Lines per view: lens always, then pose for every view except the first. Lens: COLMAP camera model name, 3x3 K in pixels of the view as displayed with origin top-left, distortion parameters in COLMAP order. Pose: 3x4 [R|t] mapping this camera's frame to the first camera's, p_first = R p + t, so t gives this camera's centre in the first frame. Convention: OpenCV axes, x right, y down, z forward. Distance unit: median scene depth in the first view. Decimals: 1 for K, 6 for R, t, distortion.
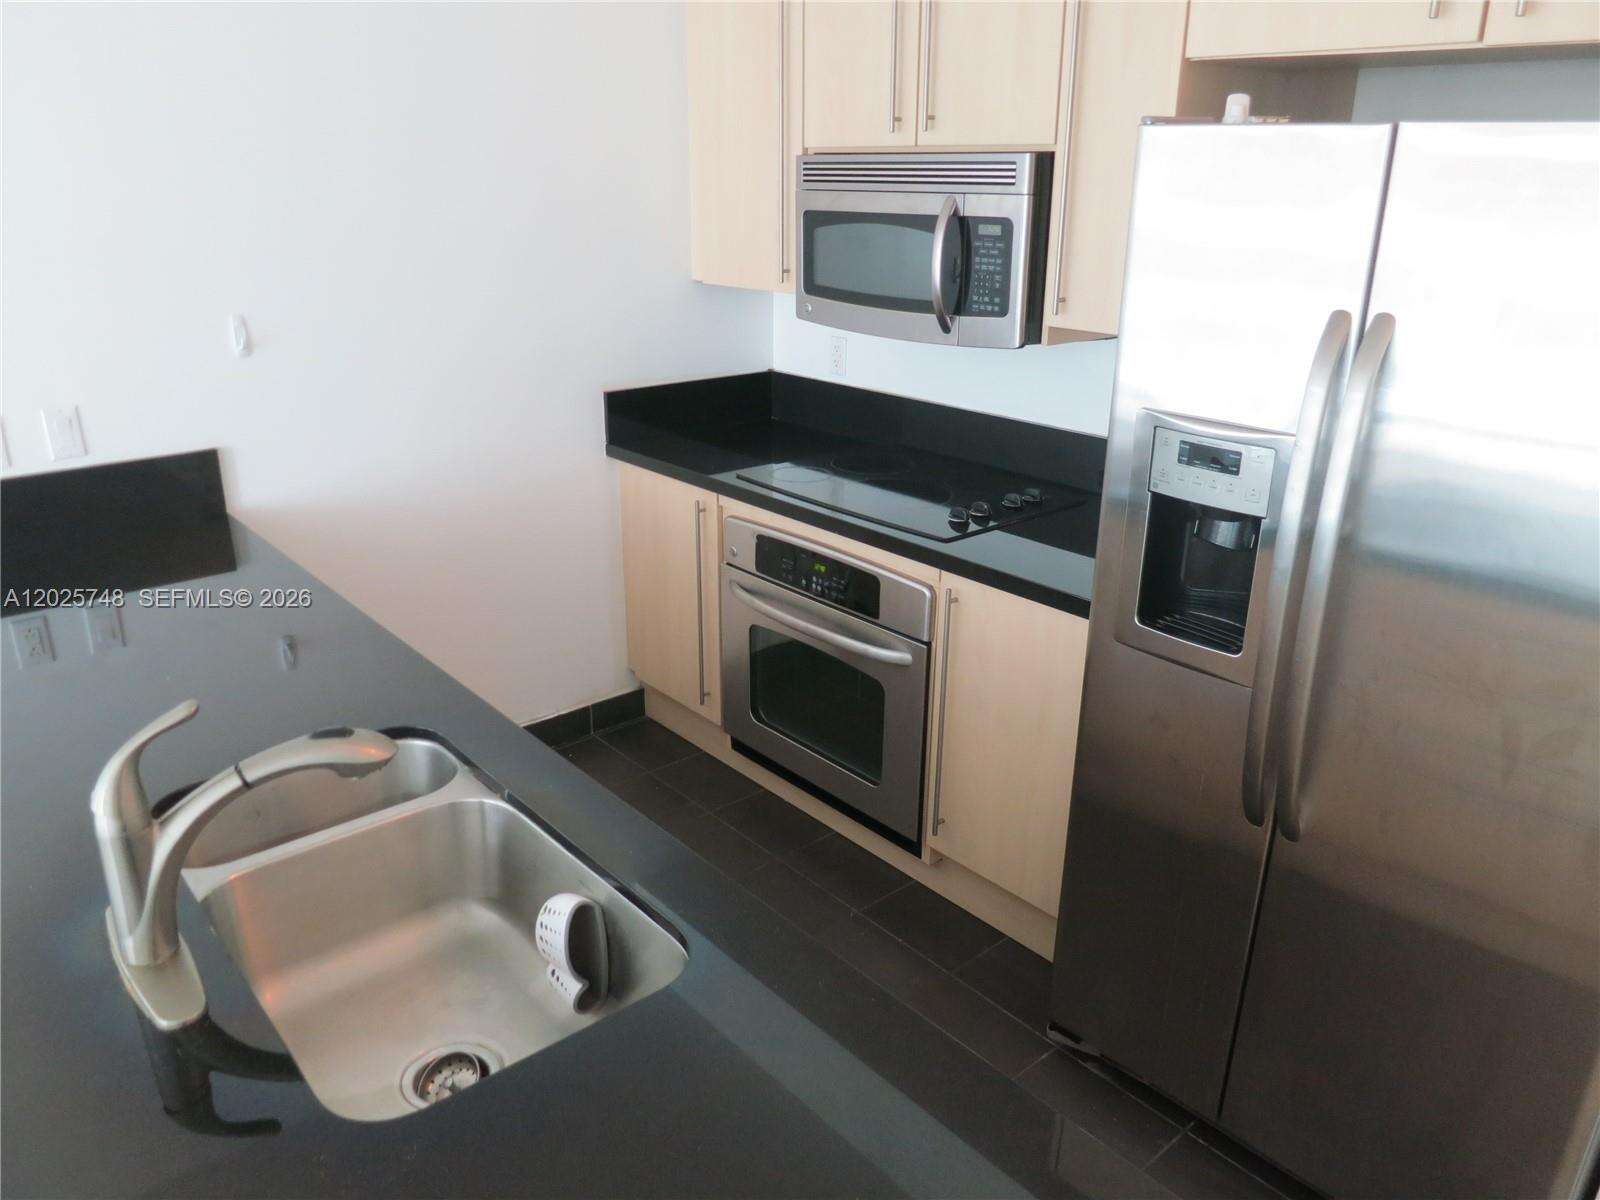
lens RADIAL K [[1165.0, 0, 787.1], [0, 1165.0, 600.6], [0, 0, 1]] dist [-0.050448, 0.011346]
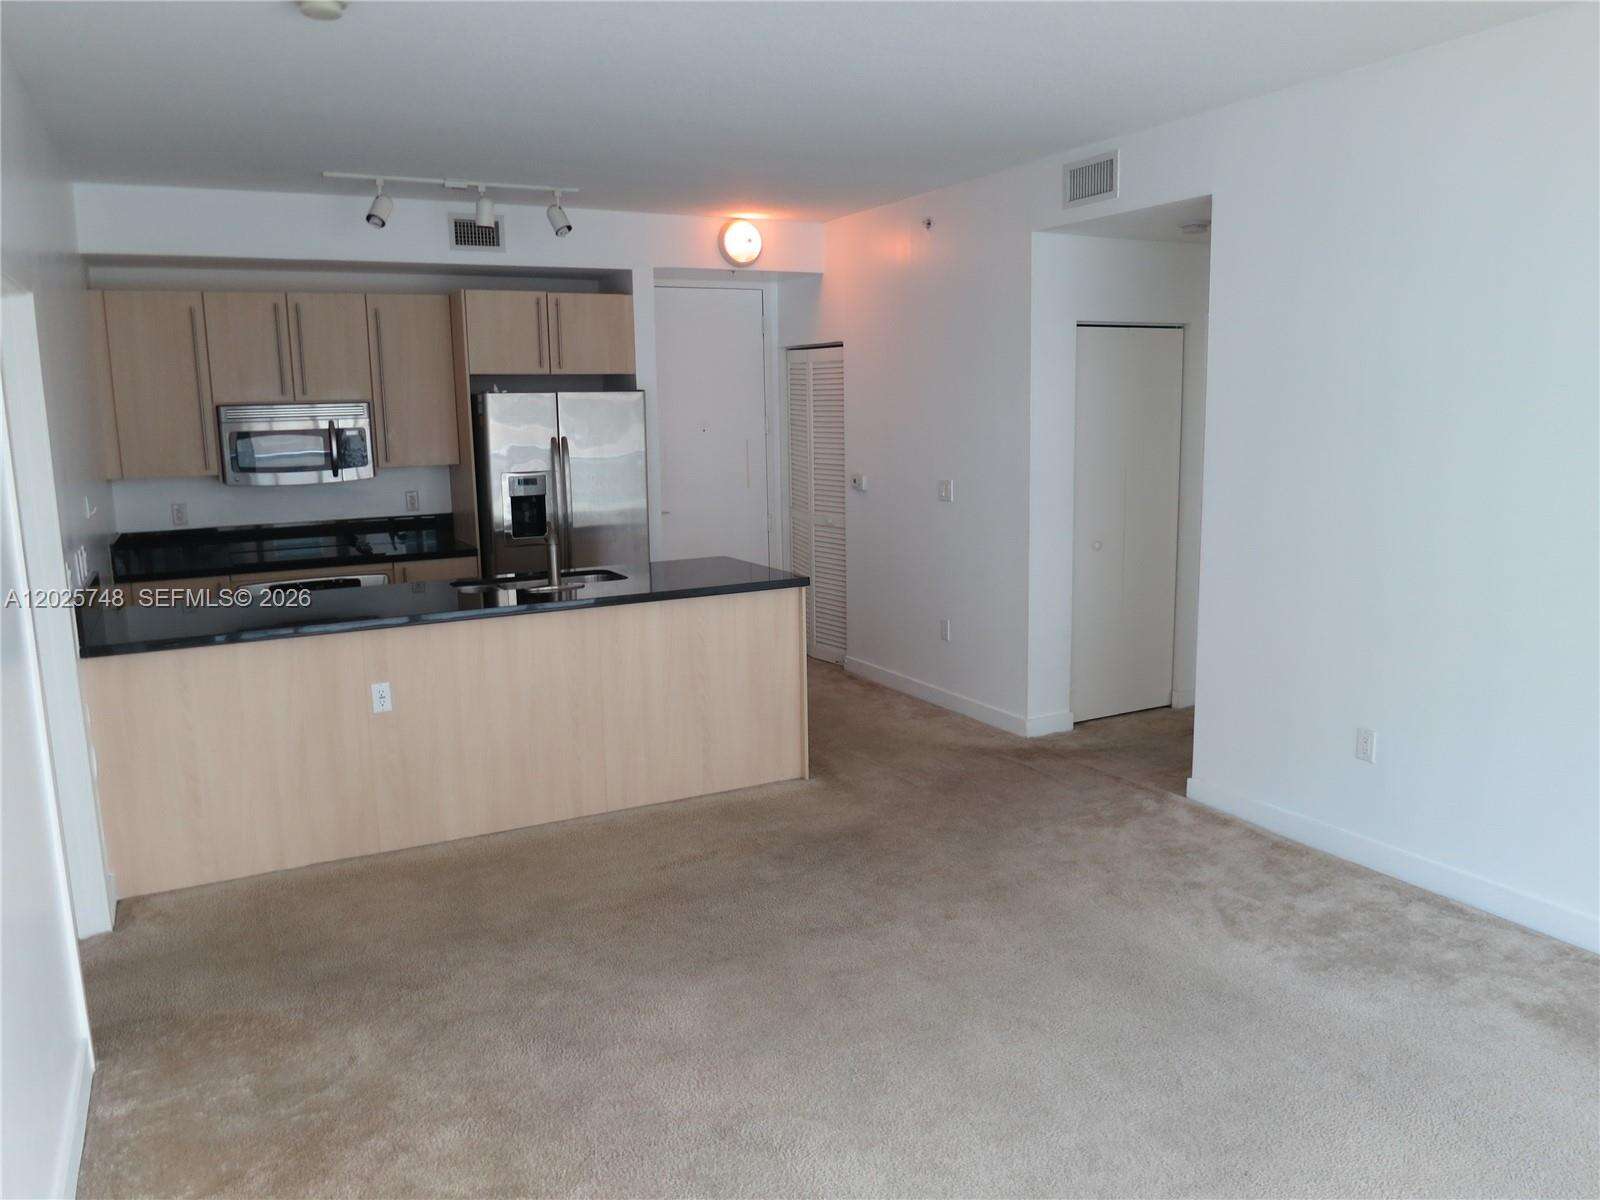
lens RADIAL K [[1165.0, 0, 793.4], [0, 1165.0, 601.3], [0, 0, 1]] dist [-0.050448, 0.011346]
pose [[0.211614, -0.170389, 0.962386, -2.039412], [0.360684, 0.928794, 0.085133, 0.142750], [-0.908365, 0.329102, 0.258003, -0.372469]]
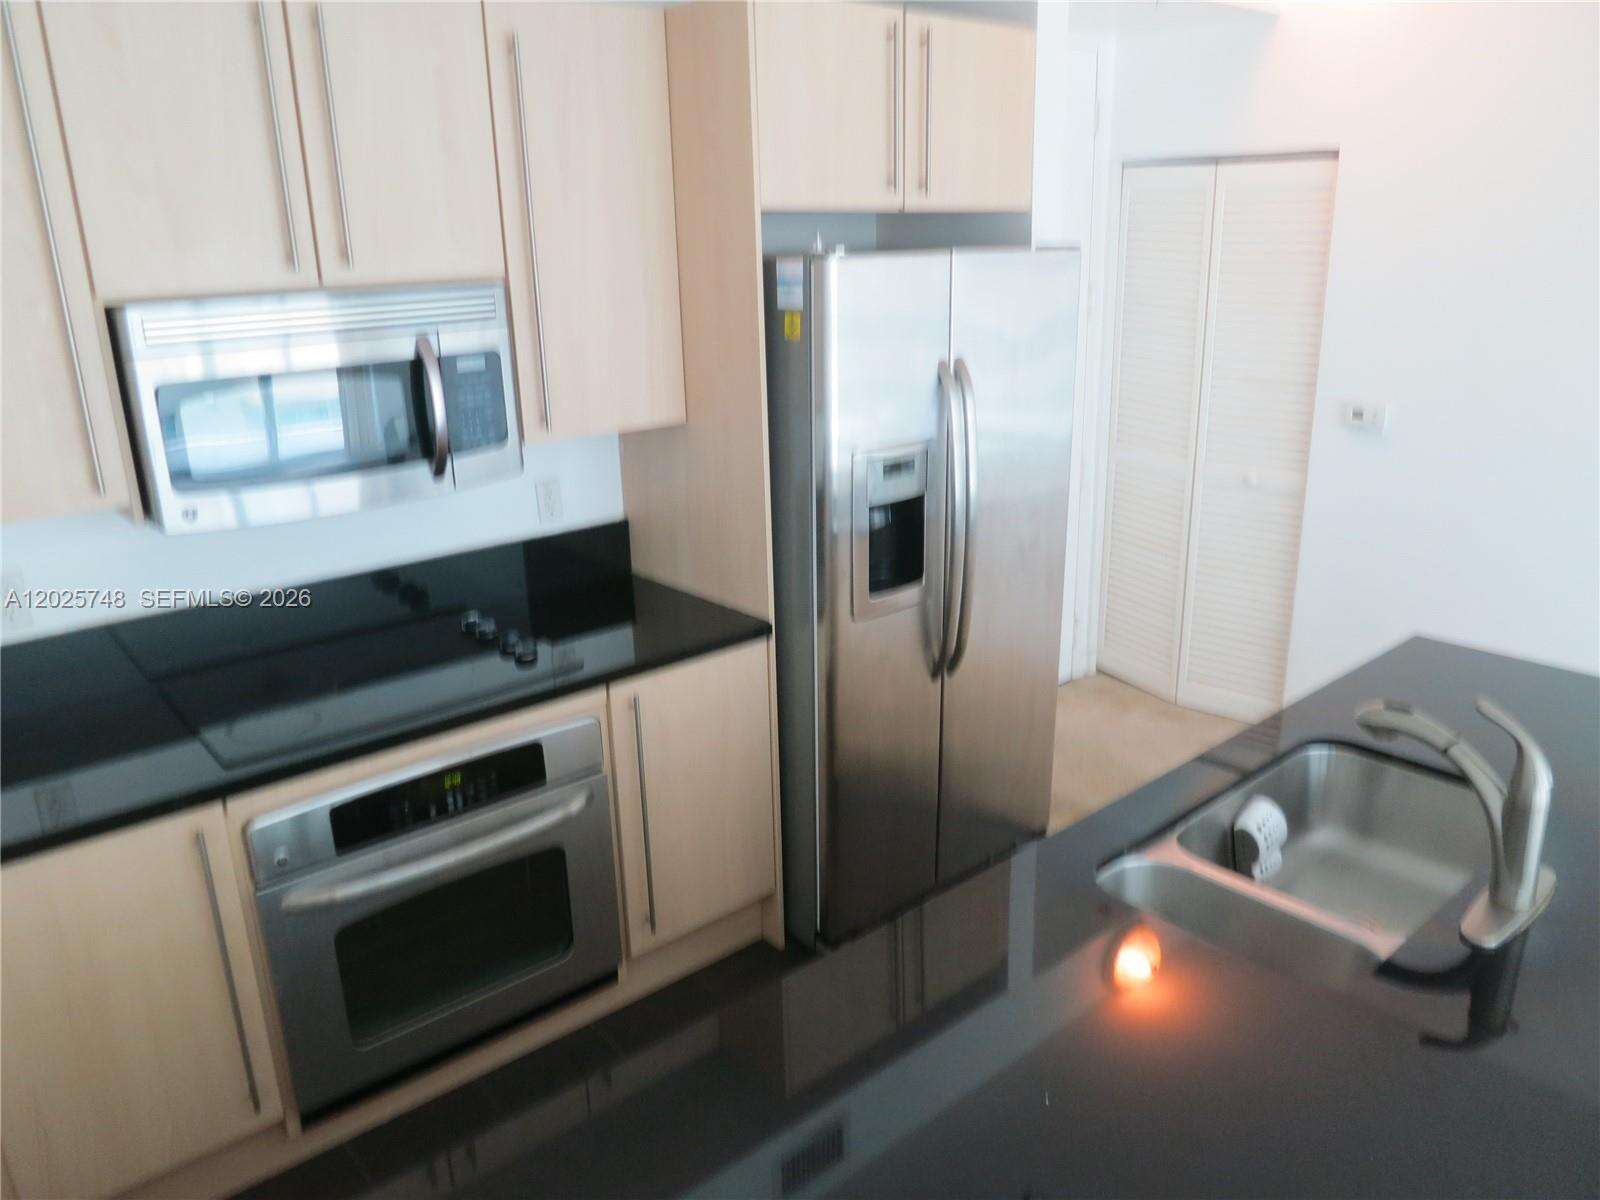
lens RADIAL K [[1165.0, 0, 792.1], [0, 1165.0, 595.7], [0, 0, 1]] dist [-0.050448, 0.011346]
pose [[0.010010, -0.300844, 0.953621, -0.792952], [0.374196, 0.885504, 0.275427, -0.311025], [-0.927296, 0.354084, 0.121439, 0.693508]]
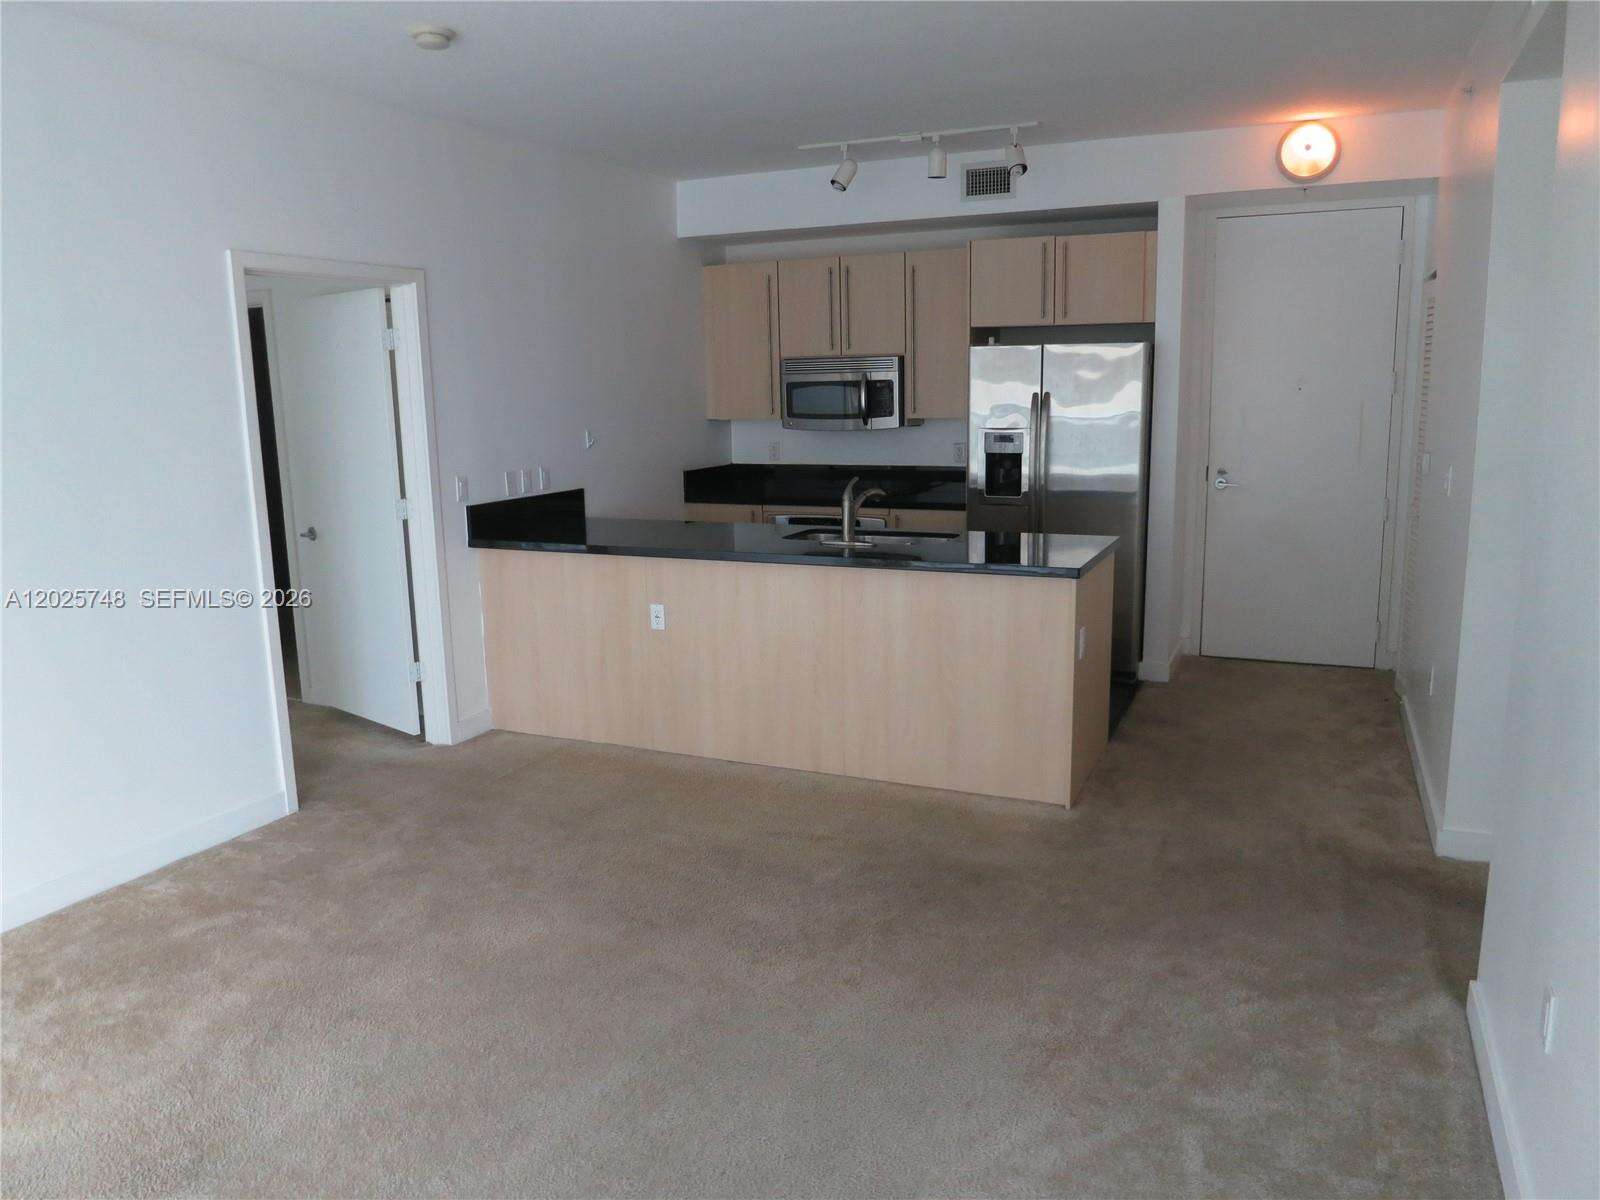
lens RADIAL K [[1165.0, 0, 793.6], [0, 1165.0, 606.1], [0, 0, 1]] dist [-0.050448, 0.011346]
pose [[0.904660, -0.104595, 0.413099, -1.147710], [0.172305, 0.976413, -0.130114, 0.480997], [-0.389746, 0.188888, 0.901343, -1.211517]]
